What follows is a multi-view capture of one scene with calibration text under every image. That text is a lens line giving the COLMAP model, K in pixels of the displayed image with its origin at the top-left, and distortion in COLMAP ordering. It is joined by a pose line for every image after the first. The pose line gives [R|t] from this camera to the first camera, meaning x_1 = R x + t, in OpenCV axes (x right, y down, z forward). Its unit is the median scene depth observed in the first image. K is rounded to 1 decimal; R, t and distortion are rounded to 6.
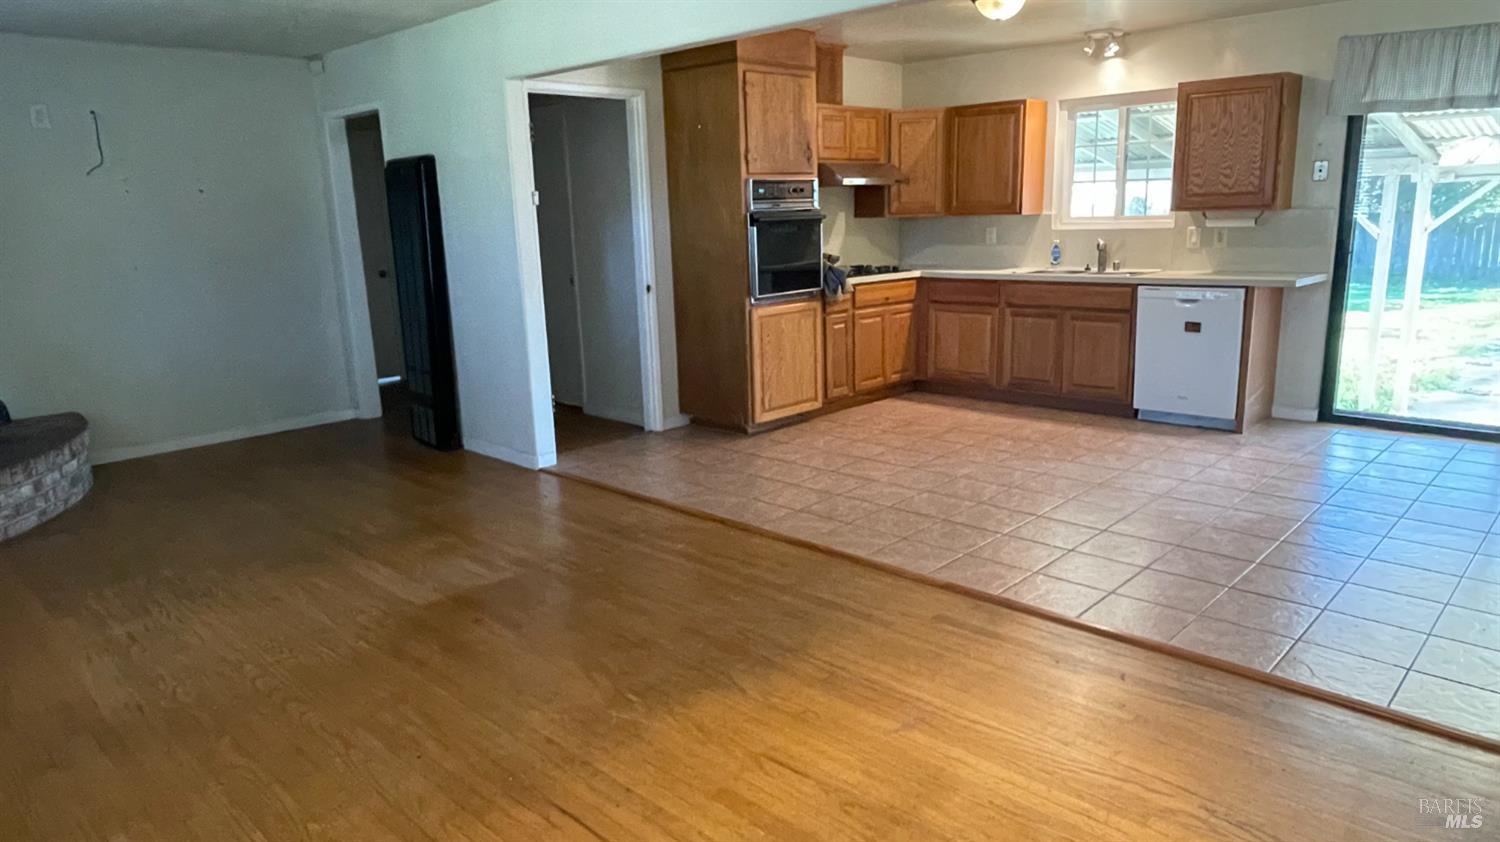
lens RADIAL K [[950.7, 0, 750.0], [0, 950.7, 421.0], [0, 0, 1]] dist [0.000866, 0.000213]
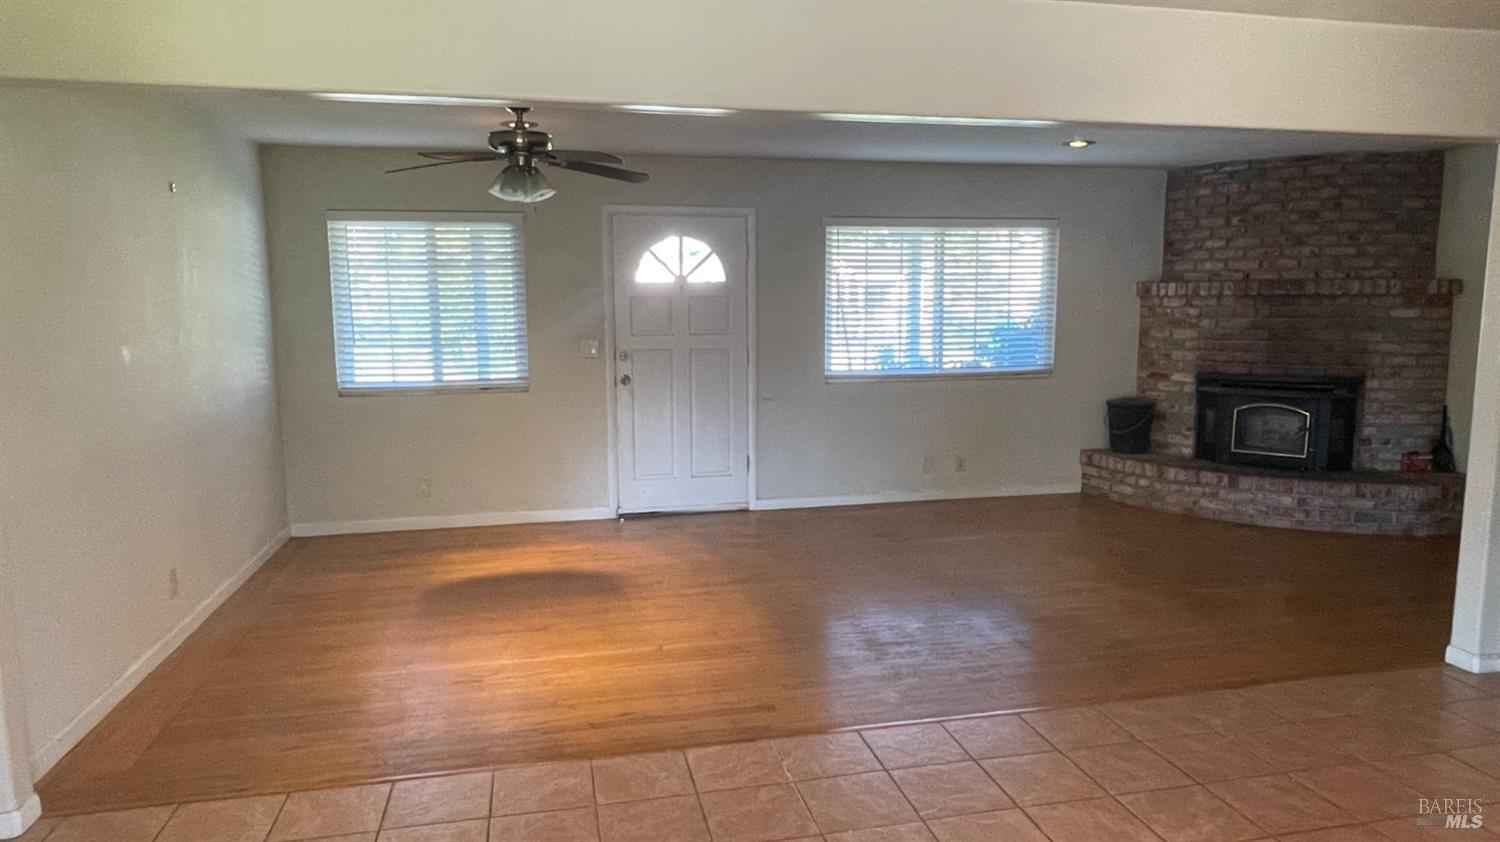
lens RADIAL K [[950.7, 0, 750.0], [0, 950.7, 421.0], [0, 0, 1]] dist [0.000866, 0.000213]
pose [[-0.557900, 0.137109, -0.818504, 1.179964], [-0.163924, 0.948622, 0.270637, -0.430285], [0.813558, 0.285161, -0.506761, 1.631833]]
